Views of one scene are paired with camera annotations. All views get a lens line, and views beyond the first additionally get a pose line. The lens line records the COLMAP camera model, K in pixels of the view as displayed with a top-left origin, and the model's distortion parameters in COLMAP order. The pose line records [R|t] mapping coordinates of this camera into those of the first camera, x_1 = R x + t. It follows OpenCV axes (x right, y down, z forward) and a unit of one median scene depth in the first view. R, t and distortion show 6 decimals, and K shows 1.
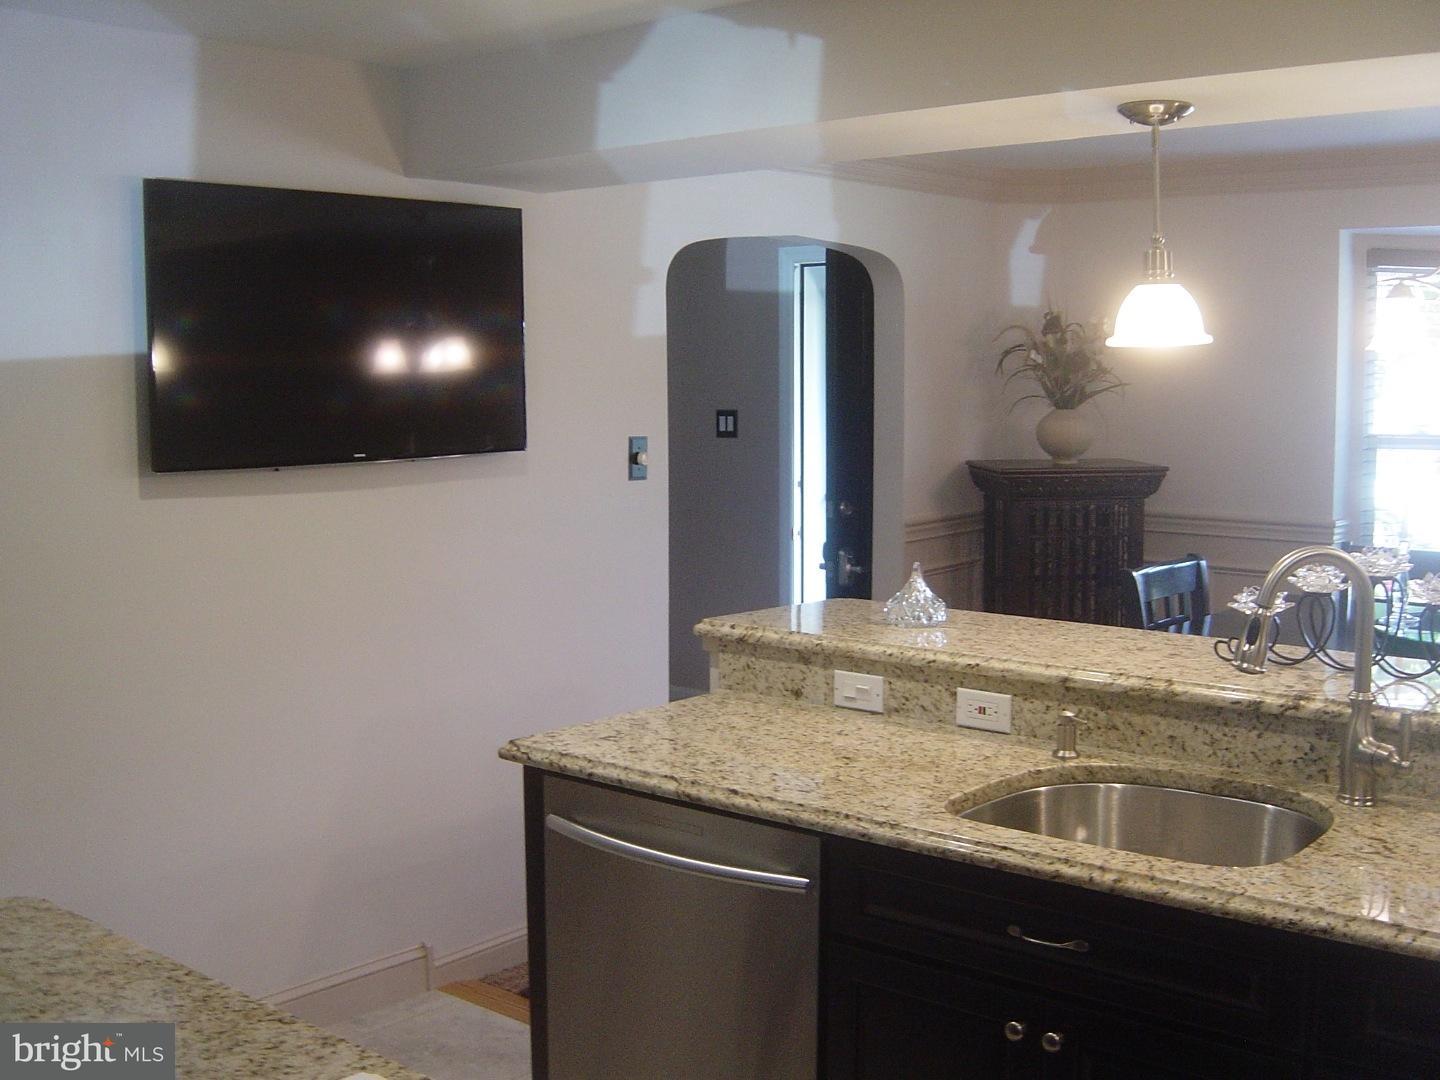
lens RADIAL K [[1619.9, 0, 728.7], [0, 1619.9, 552.7], [0, 0, 1]] dist [-0.140432, 0.000000]
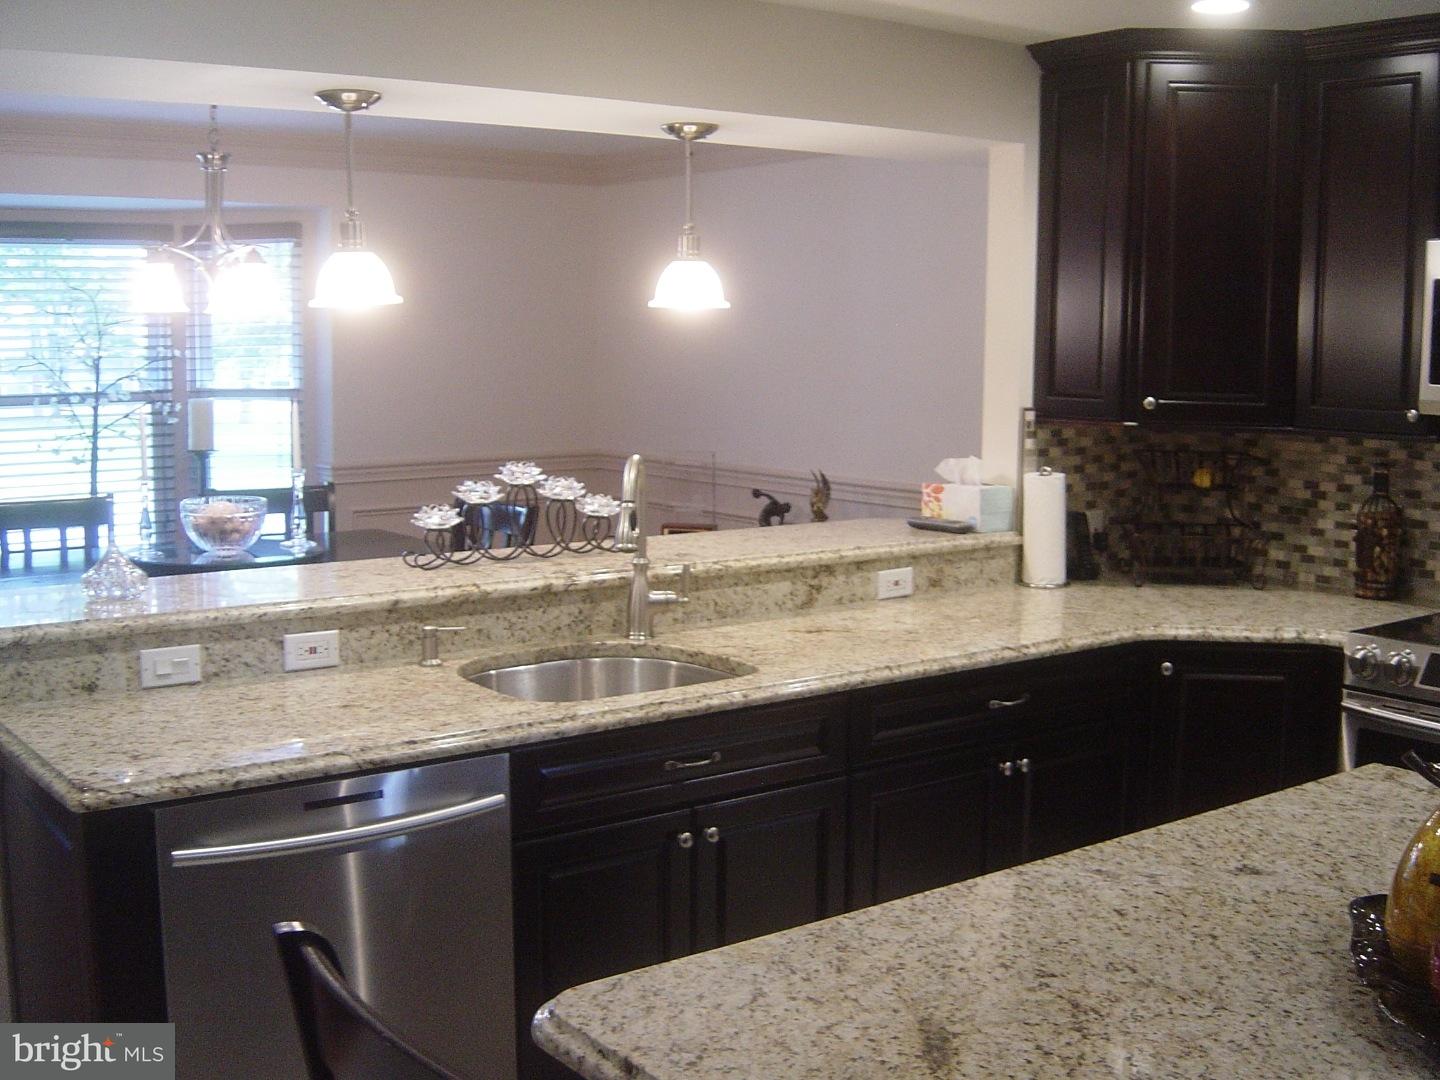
lens RADIAL K [[1615.5, 0, 722.9], [0, 1615.5, 540.4], [0, 0, 1]] dist [-0.143552, 0.000000]
pose [[0.225515, -0.117219, 0.967162, -0.846639], [0.103497, 0.990000, 0.095854, -0.049557], [-0.968727, 0.078482, 0.235392, 0.526300]]
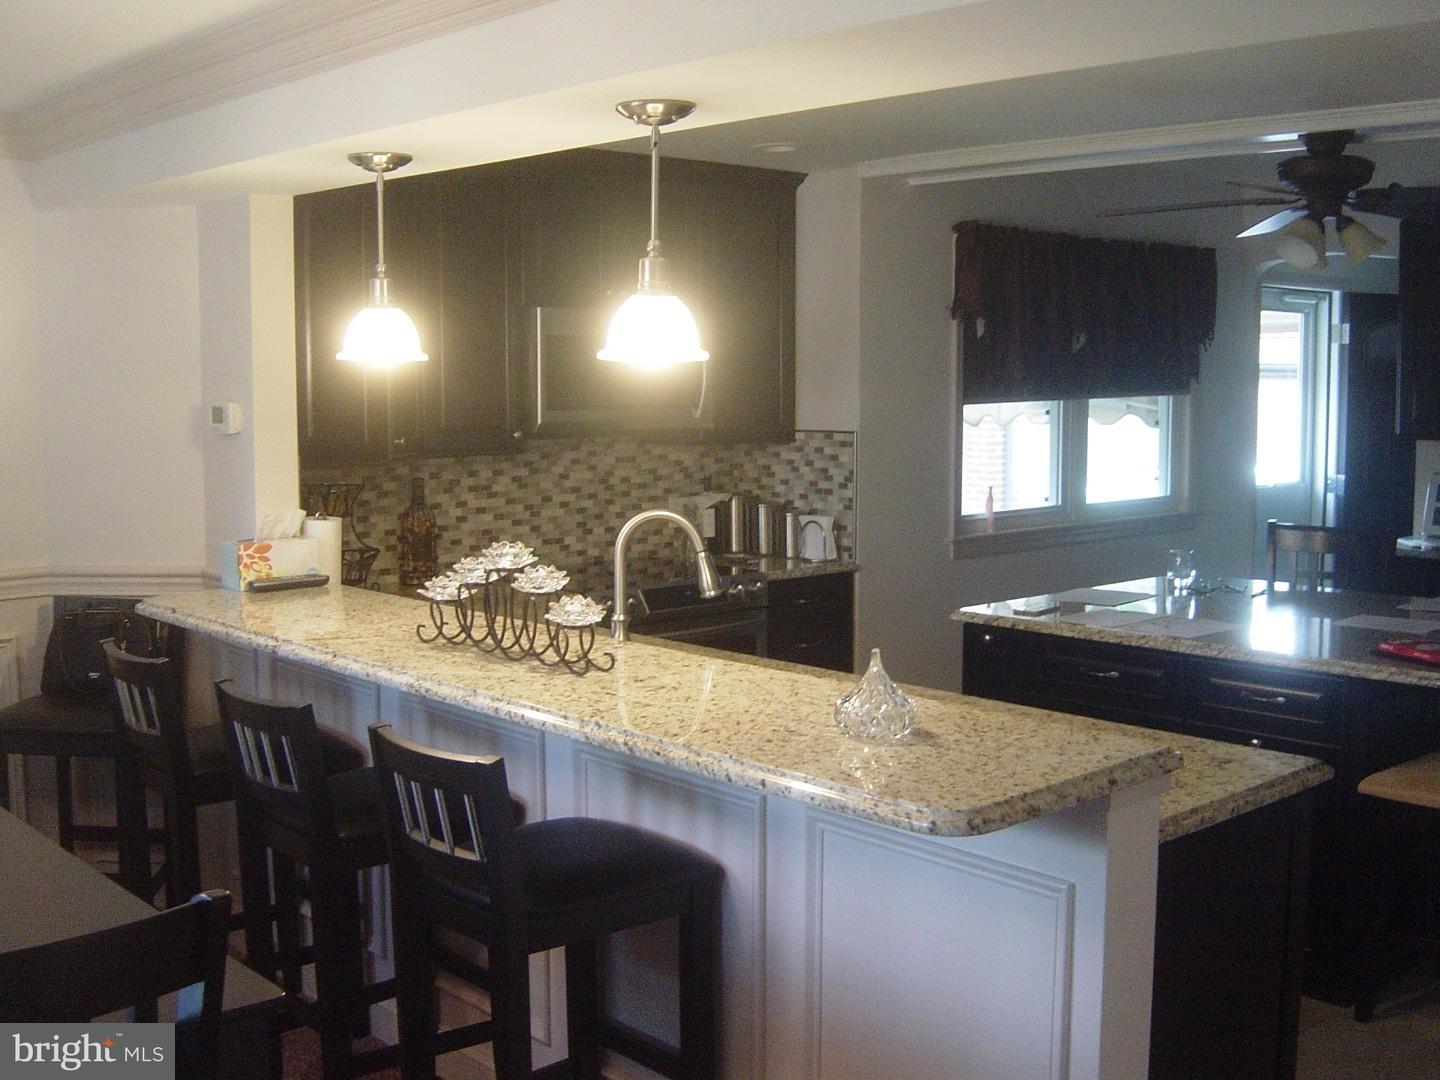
lens RADIAL K [[1619.9, 0, 731.6], [0, 1619.9, 531.8], [0, 0, 1]] dist [-0.140432, 0.000000]
pose [[-0.989929, -0.010817, 0.141150, 0.092575], [0.019527, 0.977111, 0.211831, -0.248788], [-0.140210, 0.212454, -0.967060, 2.072571]]
